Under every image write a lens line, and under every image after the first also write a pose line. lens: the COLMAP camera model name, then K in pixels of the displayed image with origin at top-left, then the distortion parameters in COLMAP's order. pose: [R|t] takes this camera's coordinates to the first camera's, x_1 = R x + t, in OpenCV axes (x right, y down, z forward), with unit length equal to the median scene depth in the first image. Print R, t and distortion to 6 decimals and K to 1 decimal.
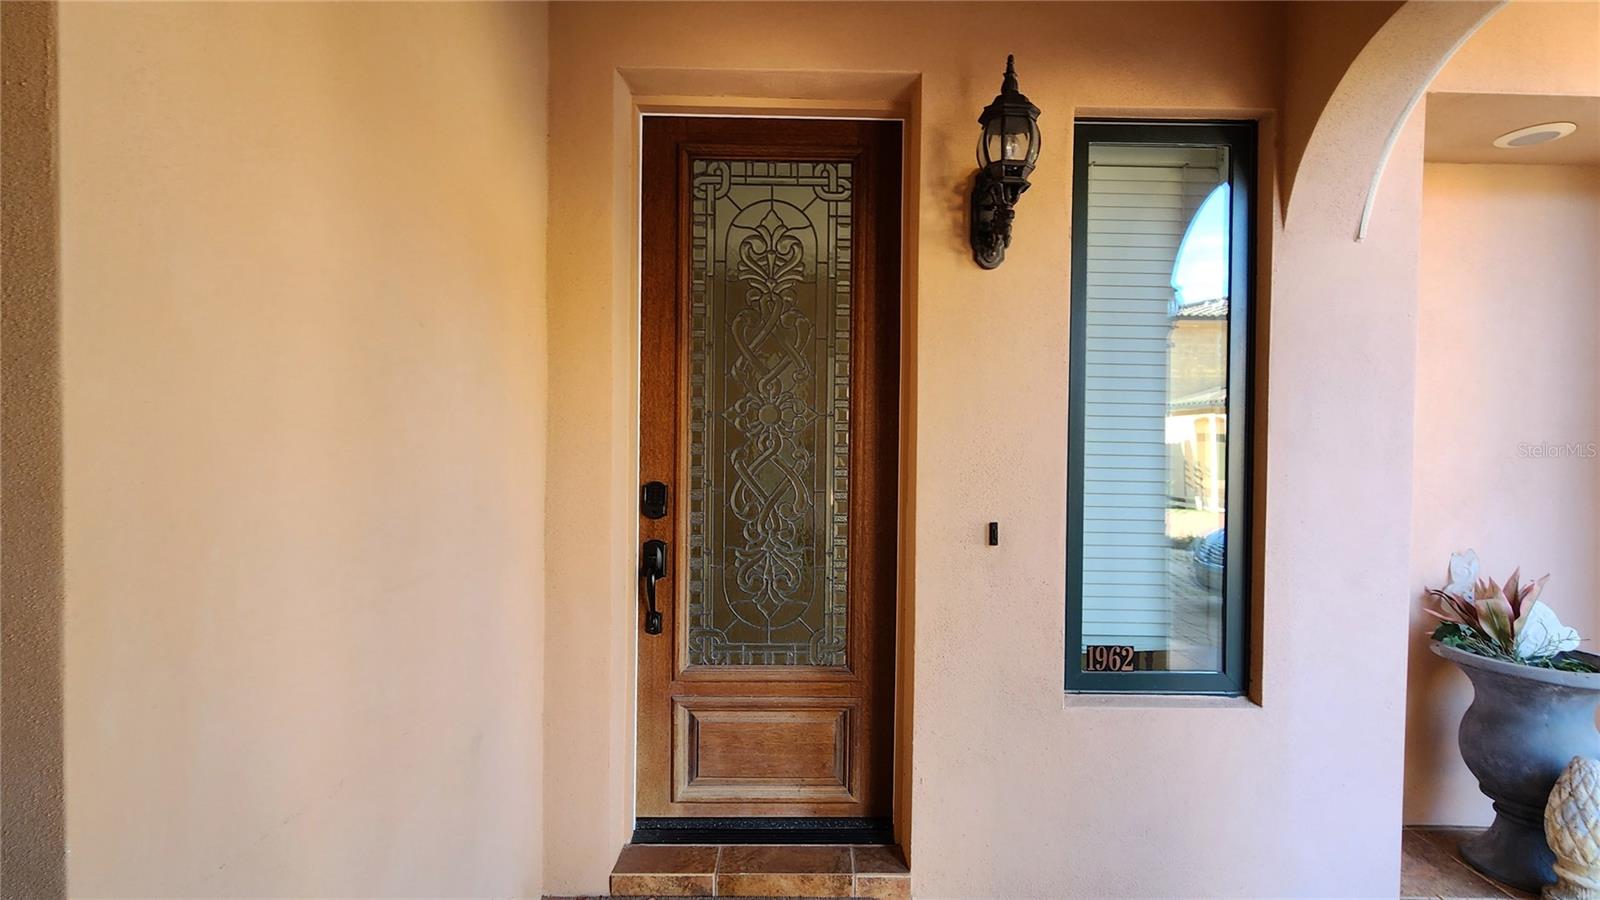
lens RADIAL K [[723.7, 0, 800.0], [0, 723.7, 450.0], [0, 0, 1]] dist [0.001290, 0.000183]
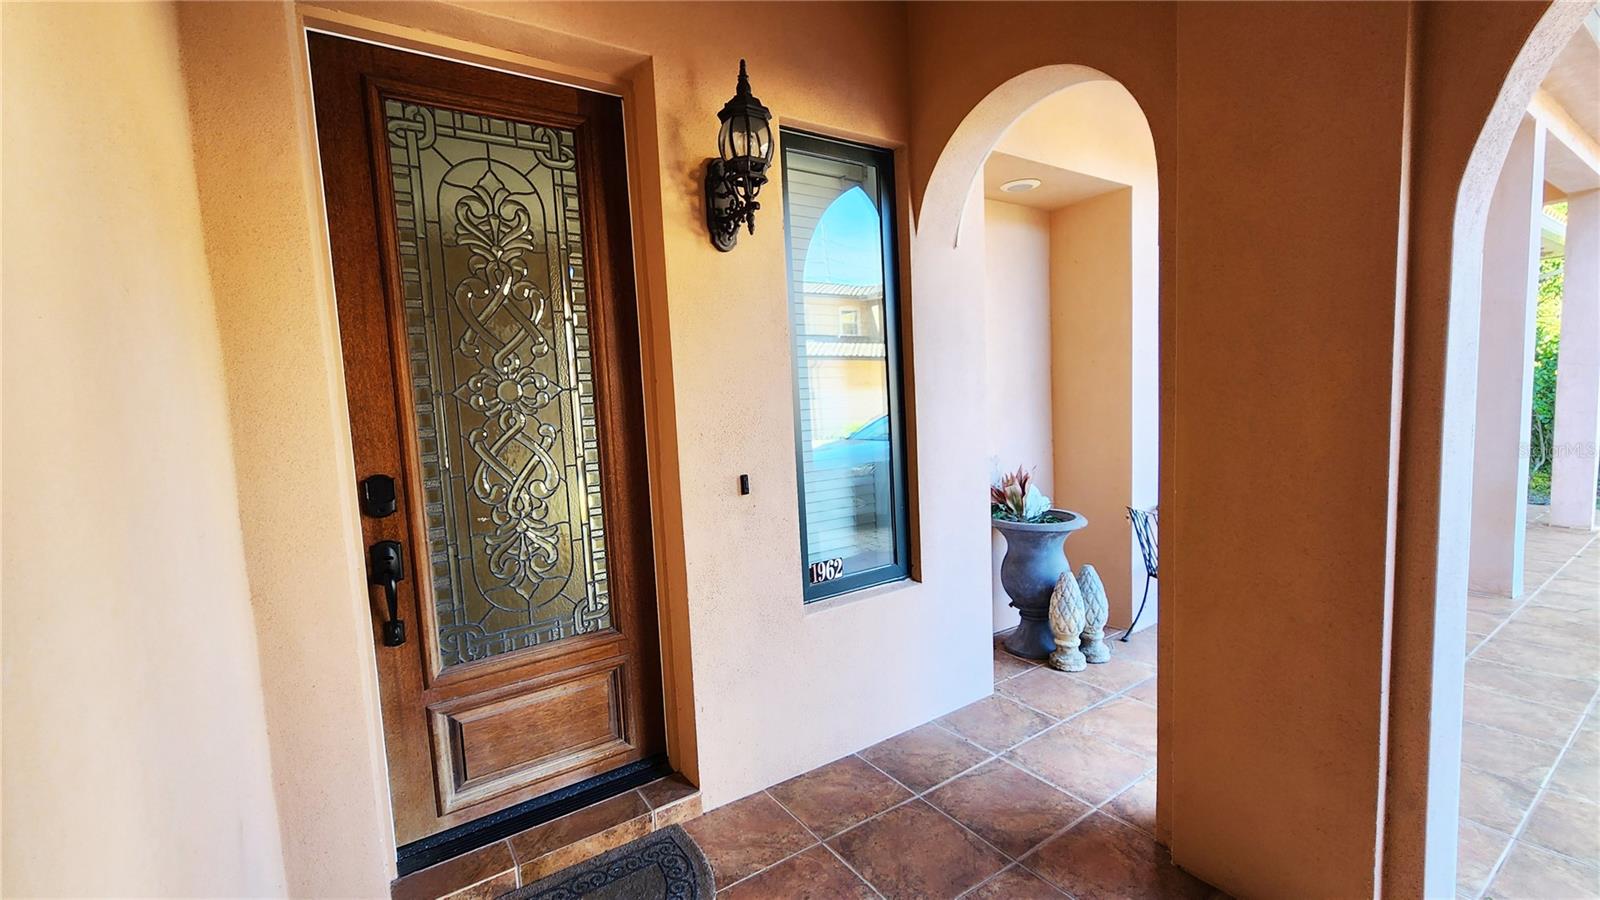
lens RADIAL K [[657.4, 0, 800.0], [0, 657.4, 450.0], [0, 0, 1]] dist [-0.000264, -0.000085]
pose [[0.836860, -0.098227, 0.538533, -0.197469], [0.063607, 0.994554, 0.082561, -0.018820], [-0.543710, -0.034838, 0.838550, 0.063496]]
